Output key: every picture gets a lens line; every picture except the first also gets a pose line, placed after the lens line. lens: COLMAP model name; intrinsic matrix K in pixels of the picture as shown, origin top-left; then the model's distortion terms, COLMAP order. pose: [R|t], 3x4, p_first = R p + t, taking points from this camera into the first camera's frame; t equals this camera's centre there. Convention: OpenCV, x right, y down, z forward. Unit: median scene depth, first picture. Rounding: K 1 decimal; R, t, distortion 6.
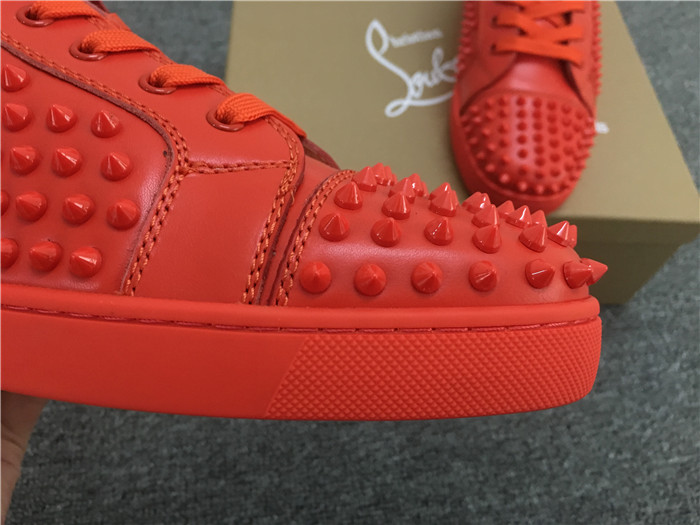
lens RADIAL K [[588.7, 0, 350.0], [0, 588.7, 262.5], [0, 0, 1]] dist [-0.000432, 0.000681]
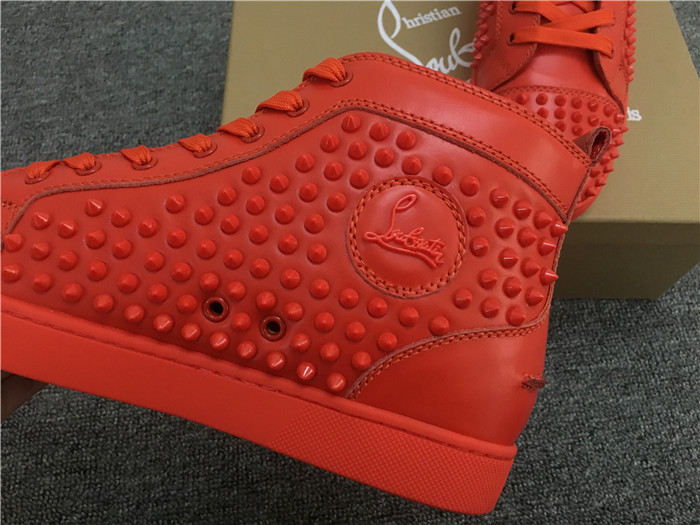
lens RADIAL K [[588.7, 0, 350.0], [0, 588.7, 262.5], [0, 0, 1]] dist [-0.000432, 0.000681]
pose [[0.998341, -0.011632, -0.056398, 0.038442], [0.016381, 0.996289, 0.084497, -0.094231], [0.055205, -0.085281, 0.994826, 0.049490]]
